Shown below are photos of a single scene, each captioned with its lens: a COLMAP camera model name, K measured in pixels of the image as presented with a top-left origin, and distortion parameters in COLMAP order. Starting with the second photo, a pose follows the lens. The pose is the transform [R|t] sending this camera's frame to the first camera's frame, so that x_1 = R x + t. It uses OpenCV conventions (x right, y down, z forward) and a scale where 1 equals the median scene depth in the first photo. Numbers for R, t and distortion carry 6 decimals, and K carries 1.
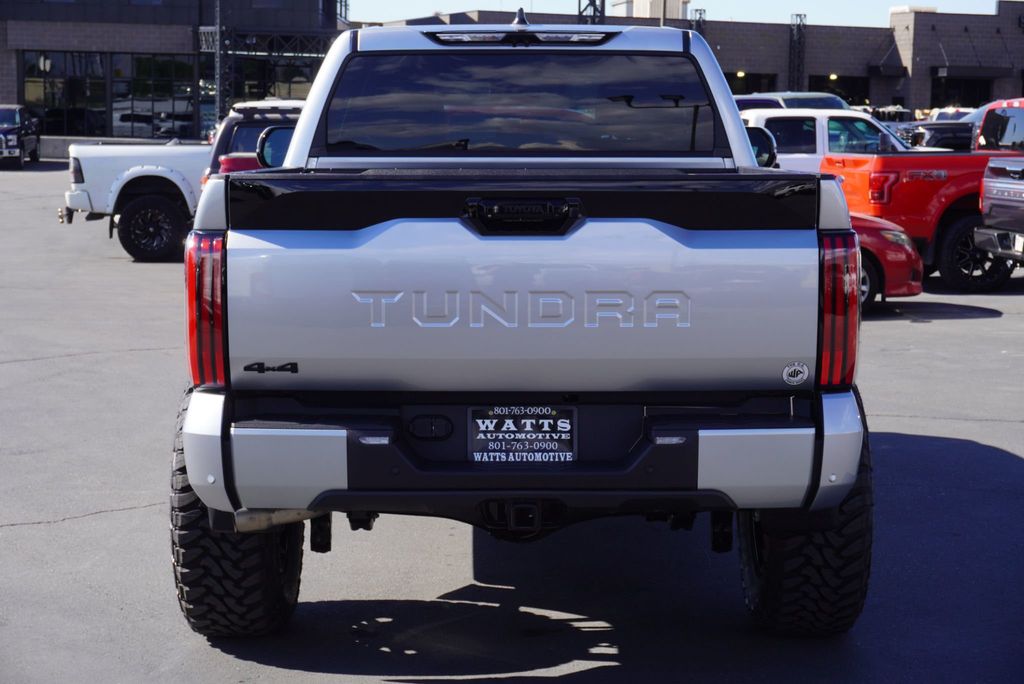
lens RADIAL K [[1868.1, 0, 509.6], [0, 1868.1, 345.2], [0, 0, 1]] dist [0.176705, 0.000000]
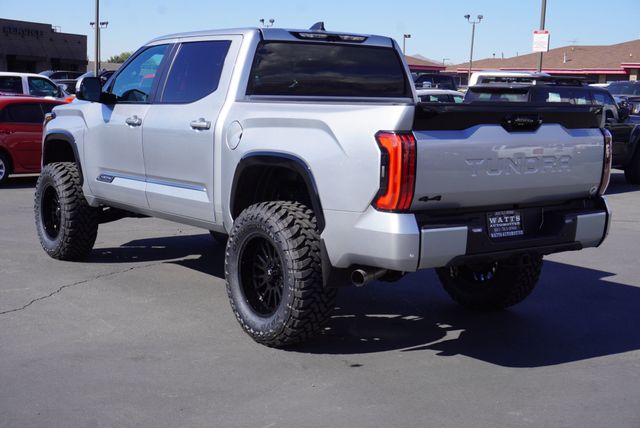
lens RADIAL K [[965.6, 0, 315.9], [0, 965.6, 209.3], [0, 0, 1]] dist [-0.055042, 0.000000]
pose [[0.803097, -0.058485, 0.592971, -0.665763], [0.050152, 0.998275, 0.030536, -0.011392], [-0.593734, 0.005215, 0.804645, 0.182936]]
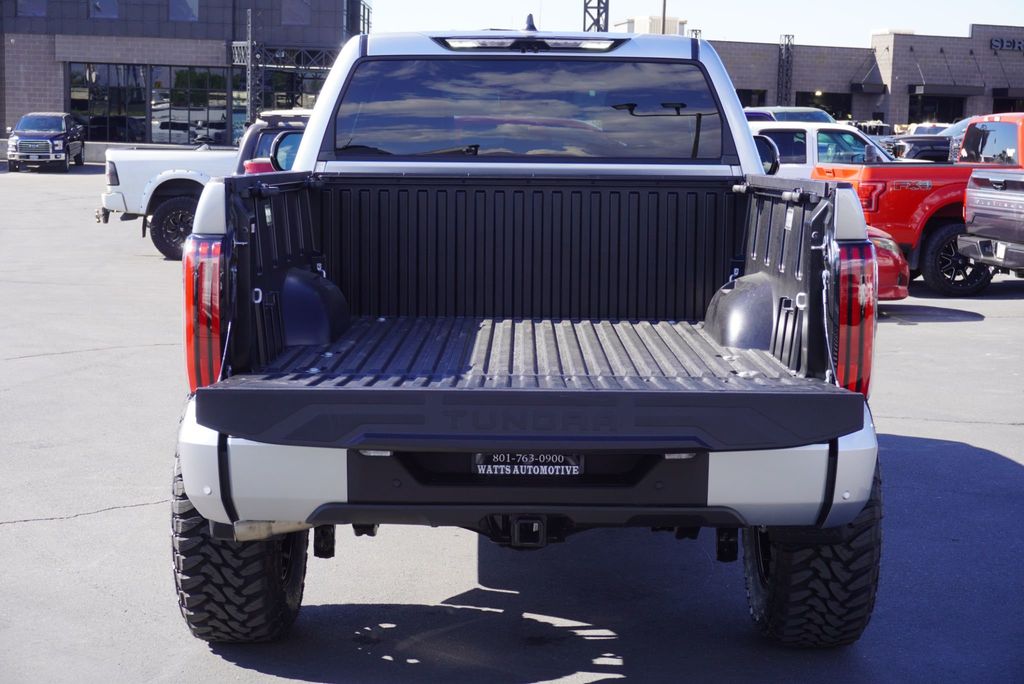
lens RADIAL K [[1713.5, 0, 514.9], [0, 1713.5, 347.7], [0, 0, 1]] dist [0.125045, 0.000000]
pose [[0.999958, 0.009072, -0.001168, 0.000602], [-0.009065, 0.999941, 0.006041, -0.007311], [0.001223, -0.006030, 0.999981, 0.085371]]
